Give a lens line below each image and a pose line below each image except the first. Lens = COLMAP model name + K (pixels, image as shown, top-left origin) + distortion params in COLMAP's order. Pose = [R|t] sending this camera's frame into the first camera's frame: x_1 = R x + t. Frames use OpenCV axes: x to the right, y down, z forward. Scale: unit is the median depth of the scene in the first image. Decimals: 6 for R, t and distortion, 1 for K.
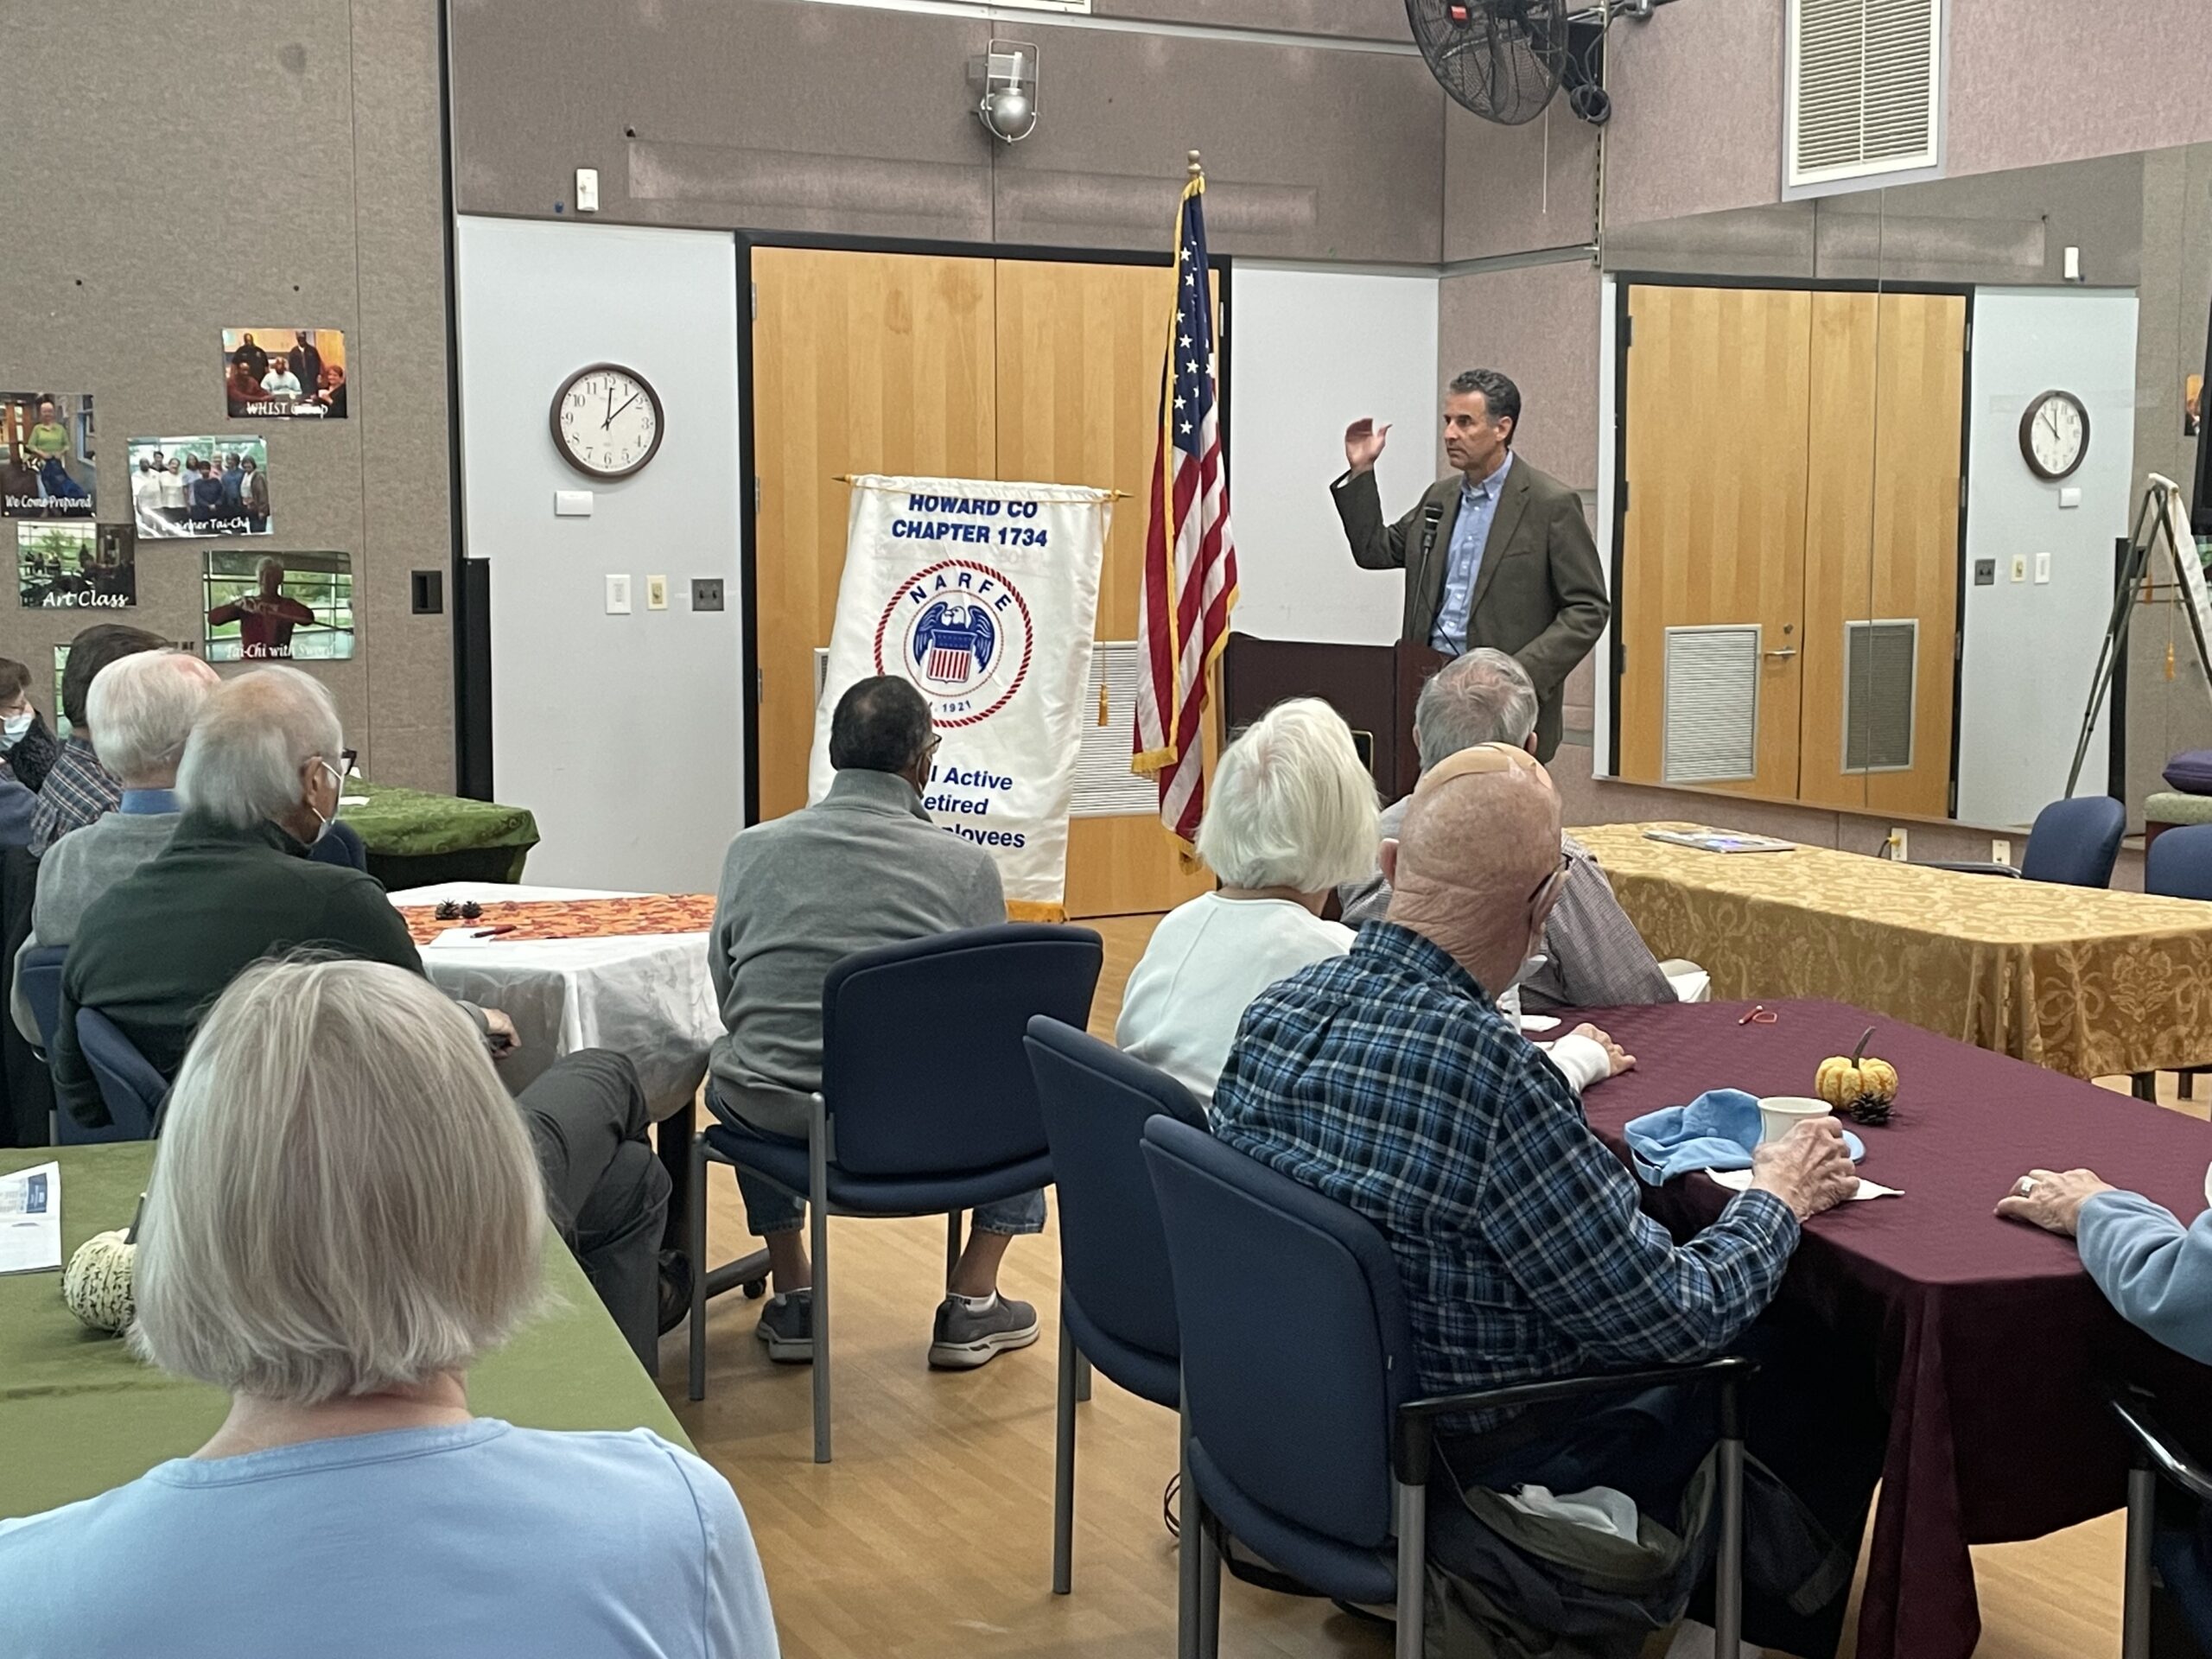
lens RADIAL K [[2969.1, 0, 1106.0], [0, 2969.1, 829.5], [0, 0, 1]] dist [0.119264, -0.070677]
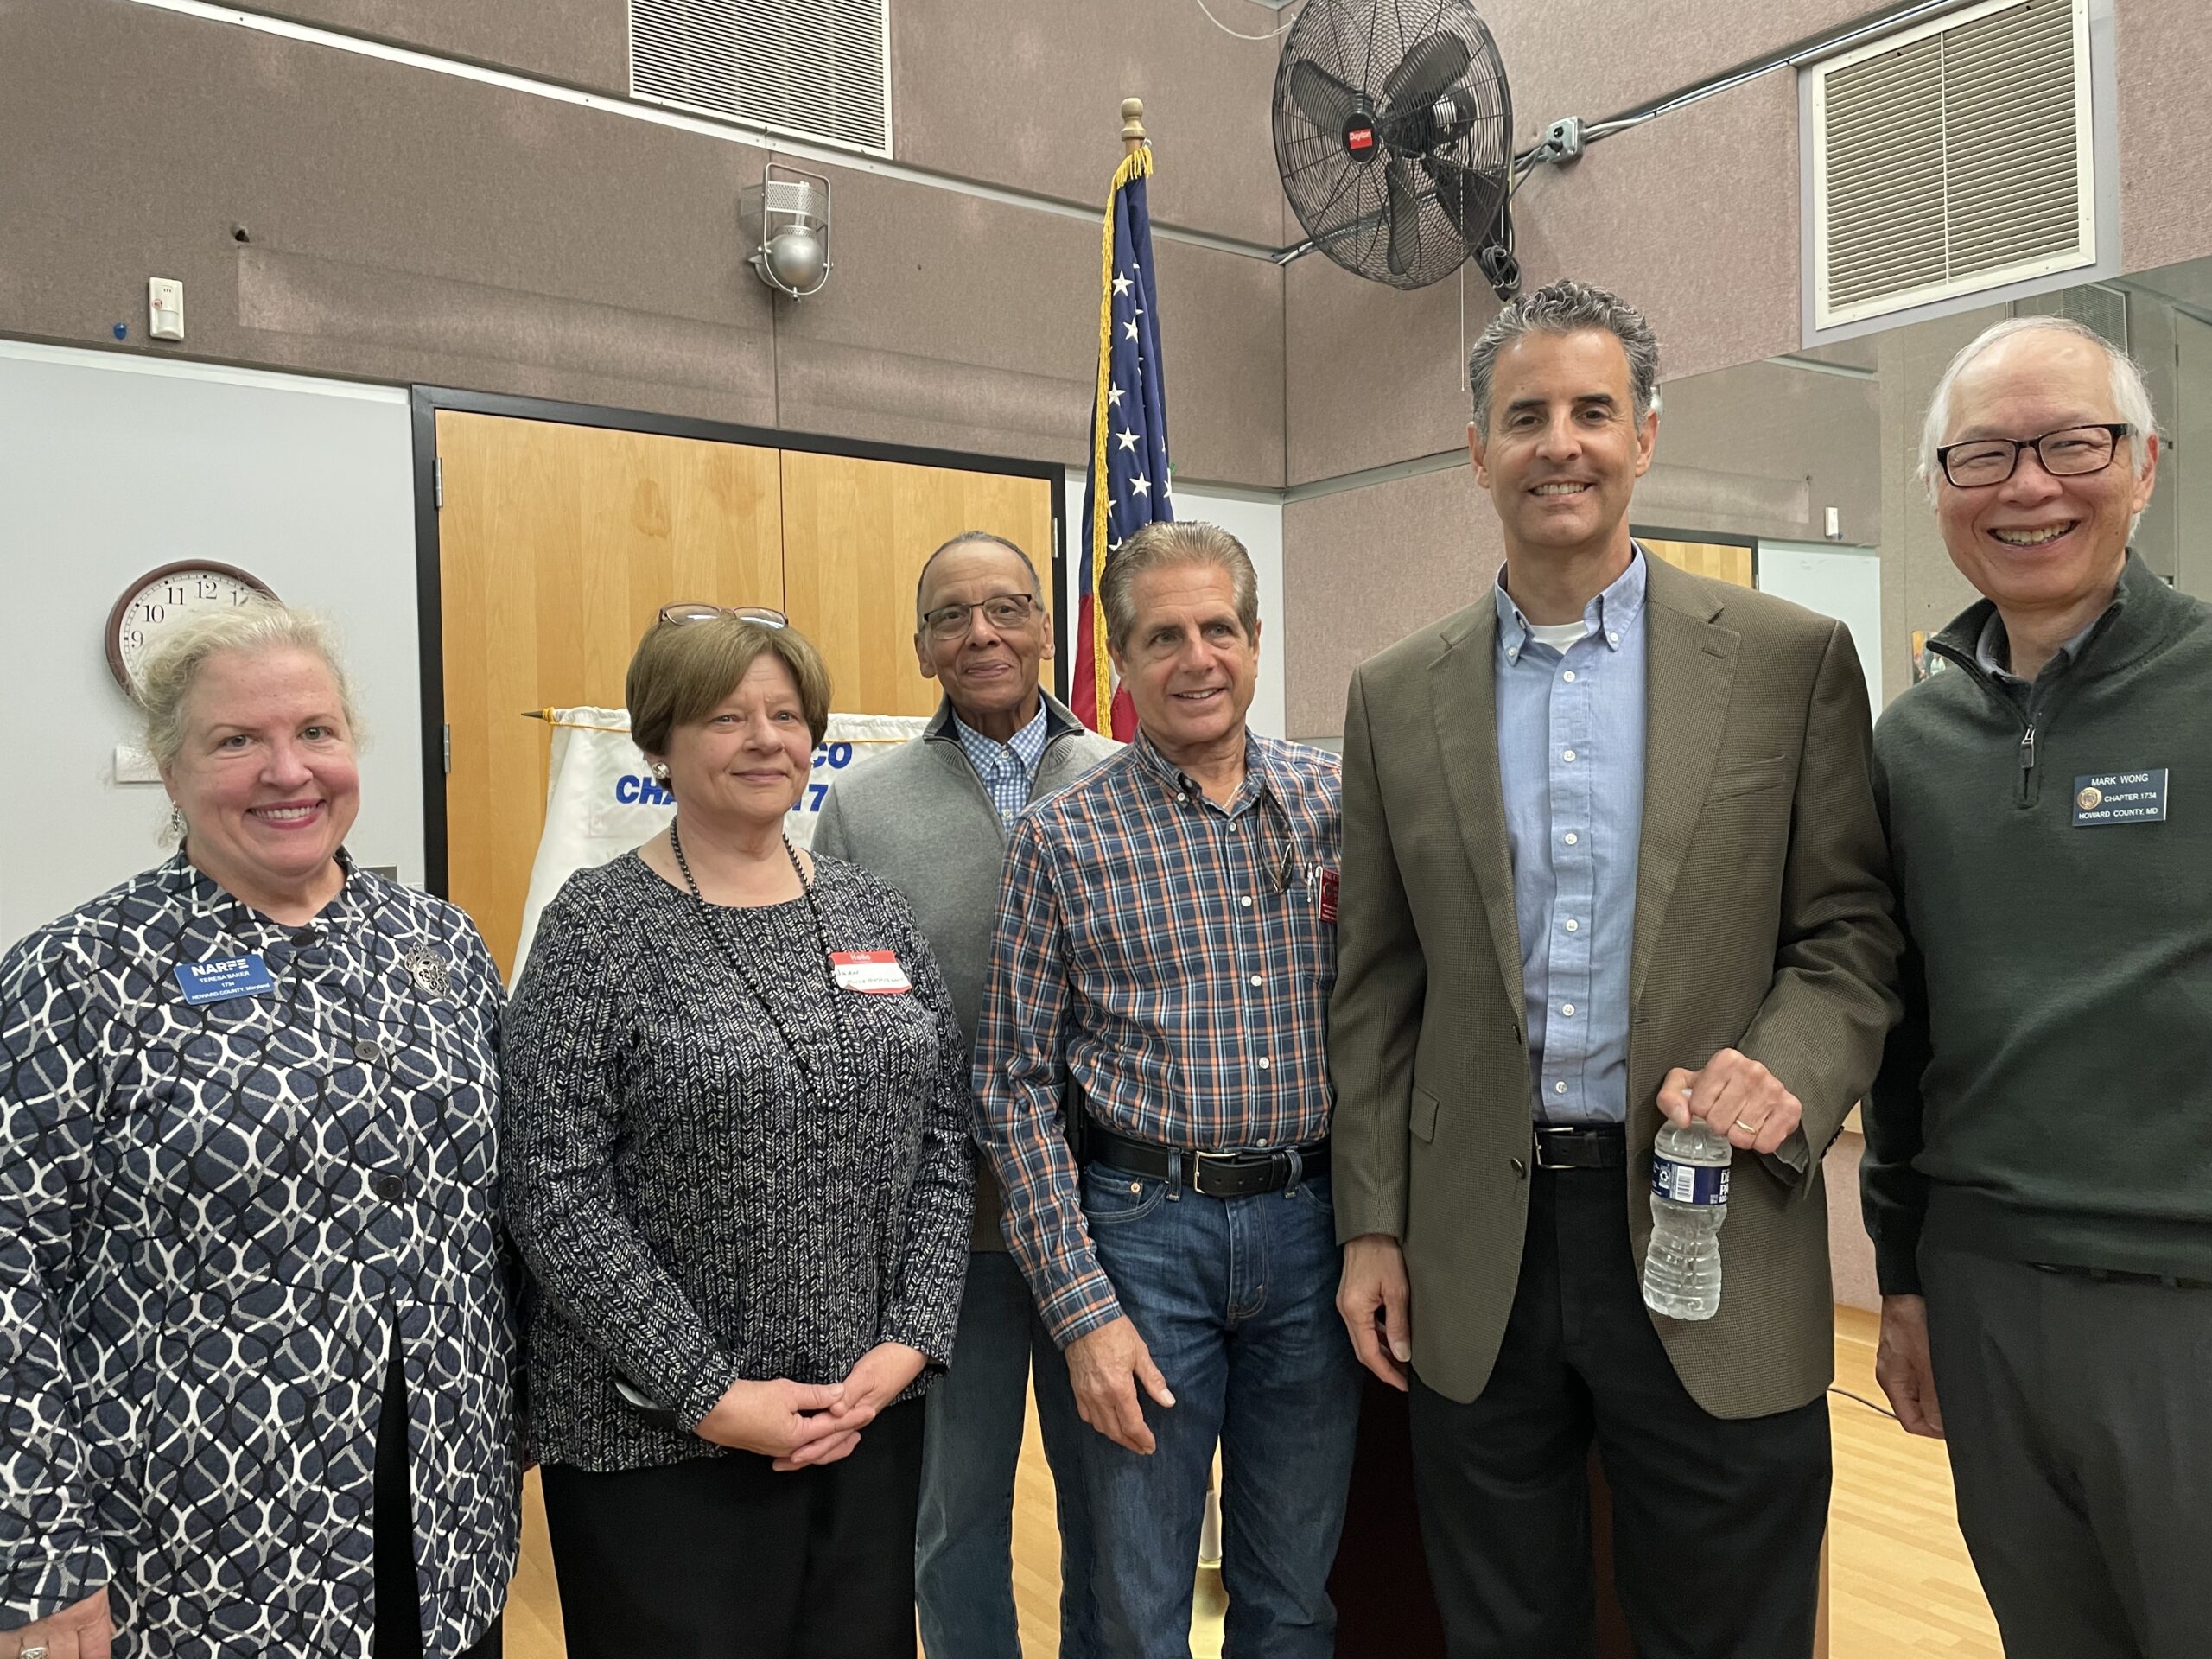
lens RADIAL K [[1683.4, 0, 1106.0], [0, 1683.4, 829.5], [0, 0, 1]] dist [0.056268, -0.081801]
pose [[0.989220, -0.022382, 0.144718, -0.021598], [0.033621, 0.996565, -0.075685, -0.062551], [-0.142527, 0.079735, 0.986574, 0.636099]]
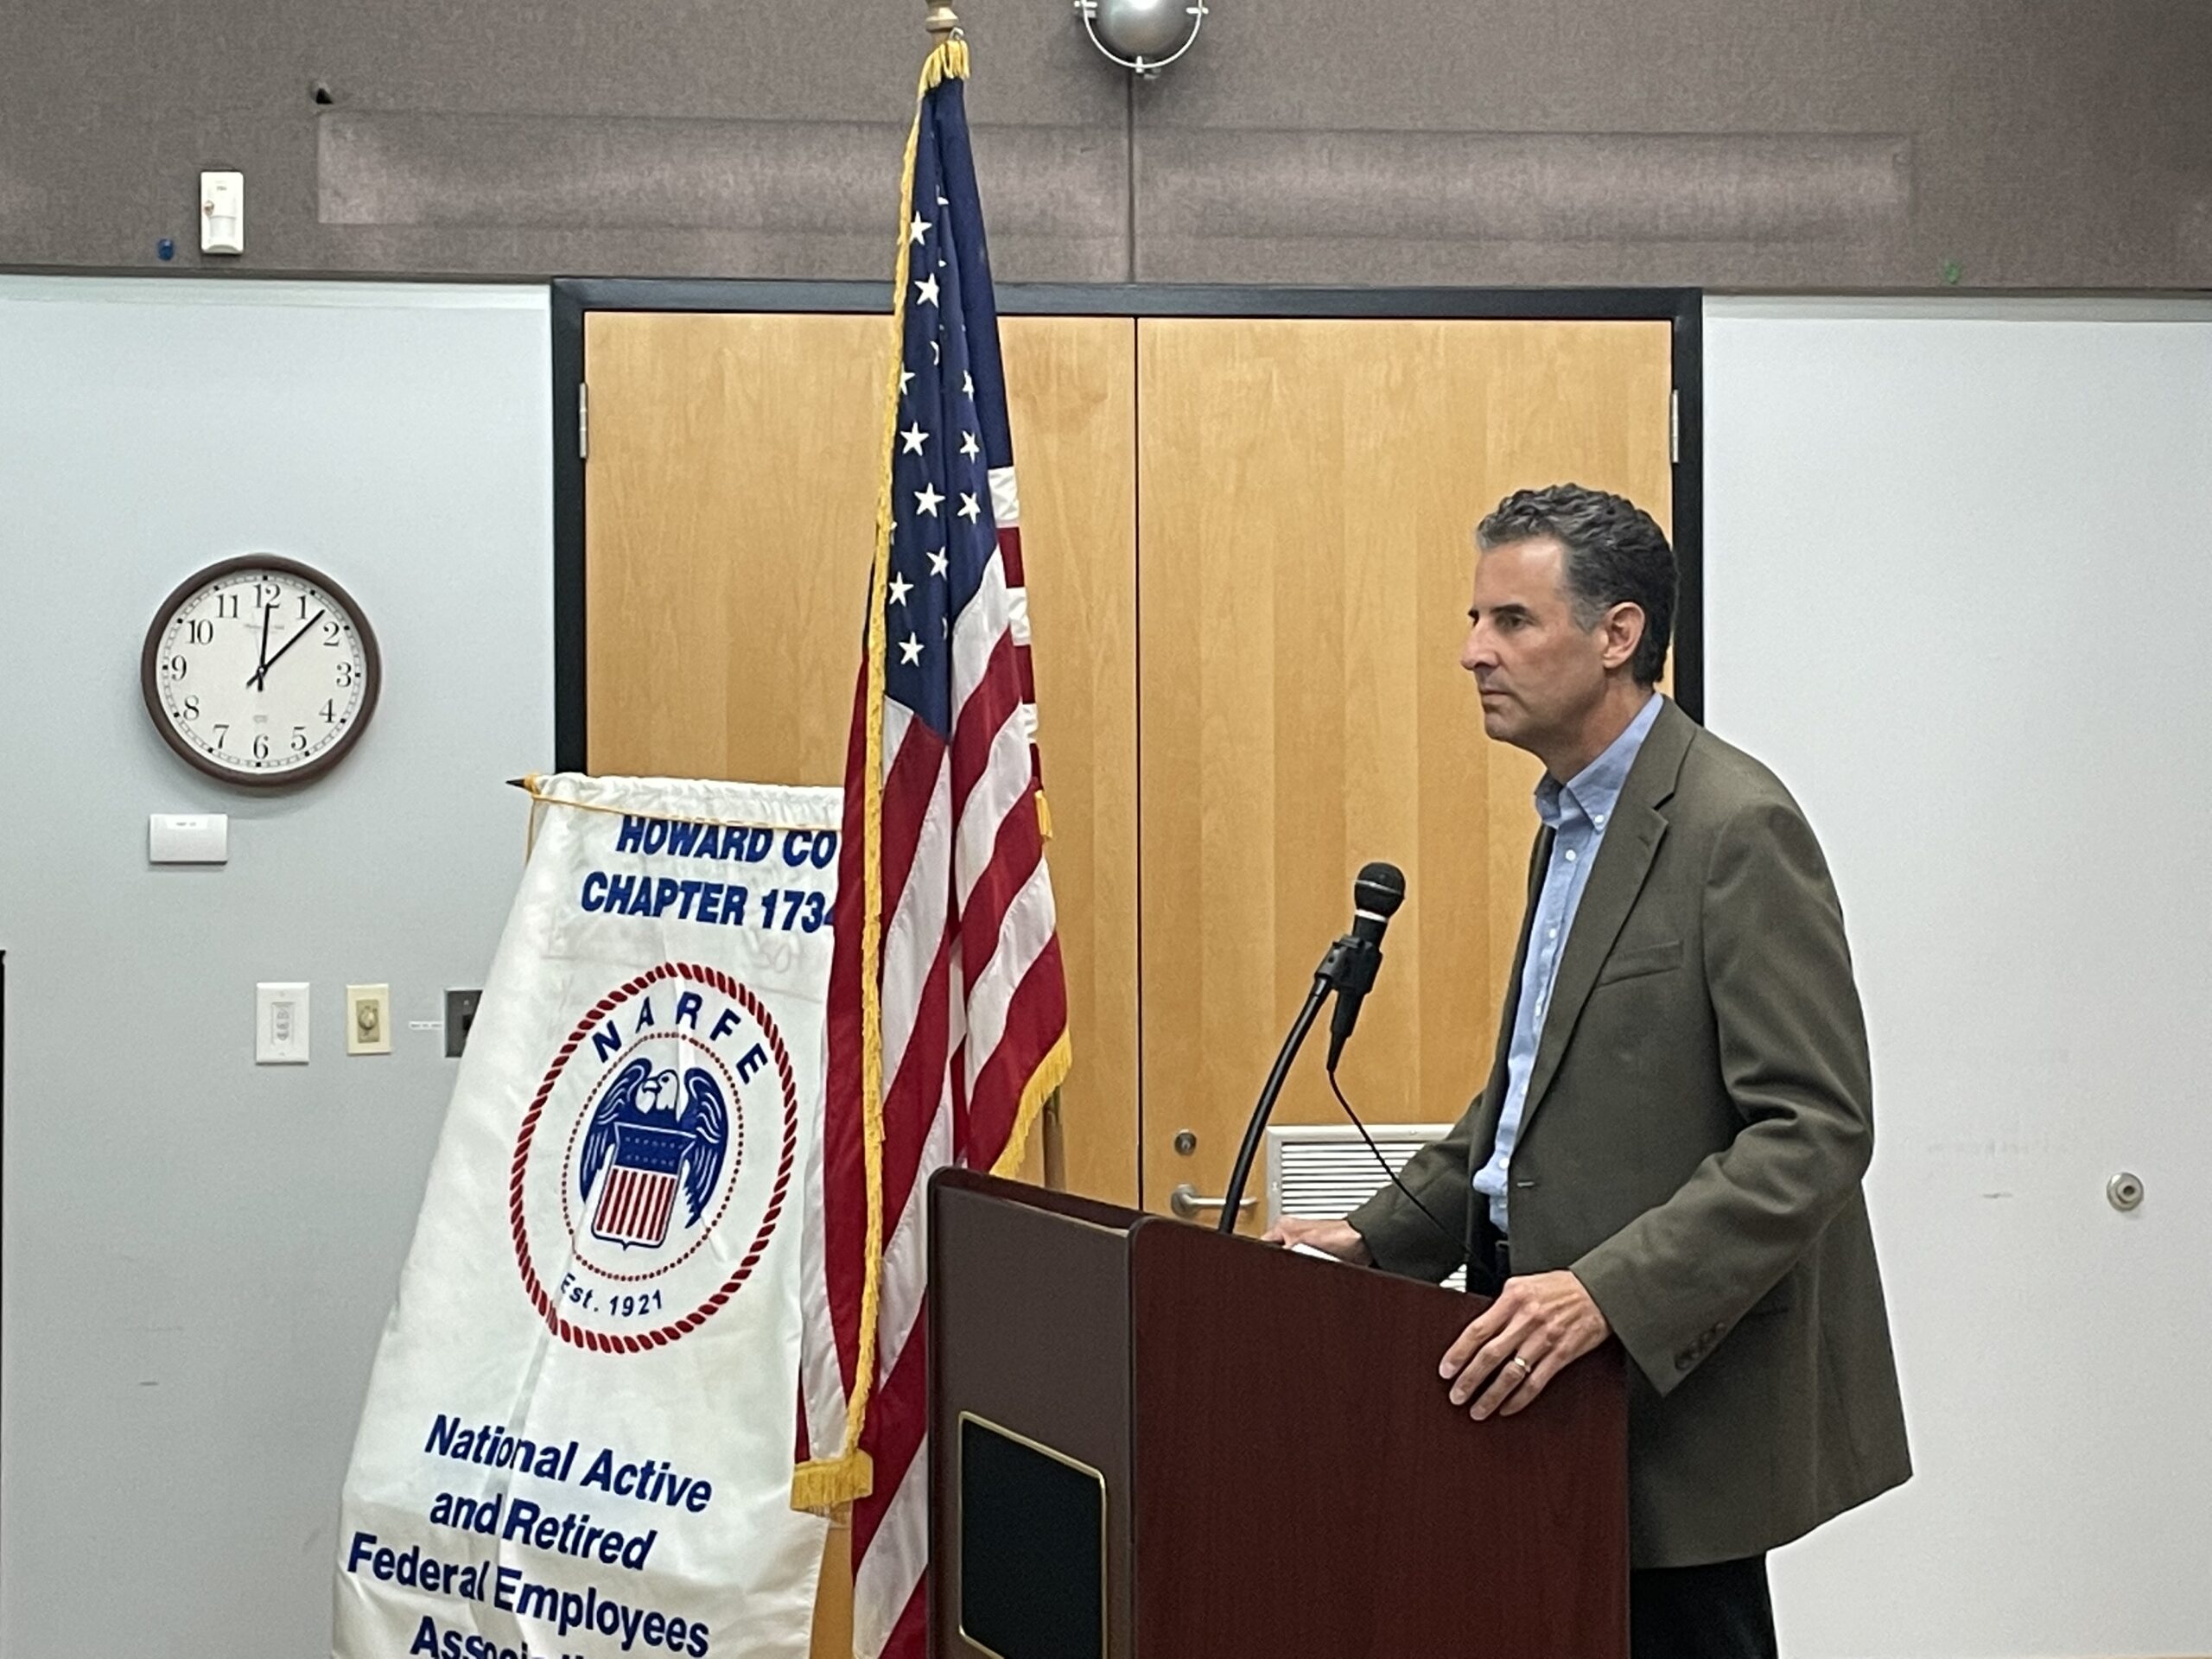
lens RADIAL K [[4239.5, 0, 1103.2], [0, 4239.5, 778.0], [0, 0, 1]] dist [0.153629, -0.325591]
pose [[0.925702, -0.010260, -0.378116, 0.243177], [-0.033830, 0.993380, -0.109777, -0.050956], [0.376739, 0.114413, 0.919227, 0.442604]]
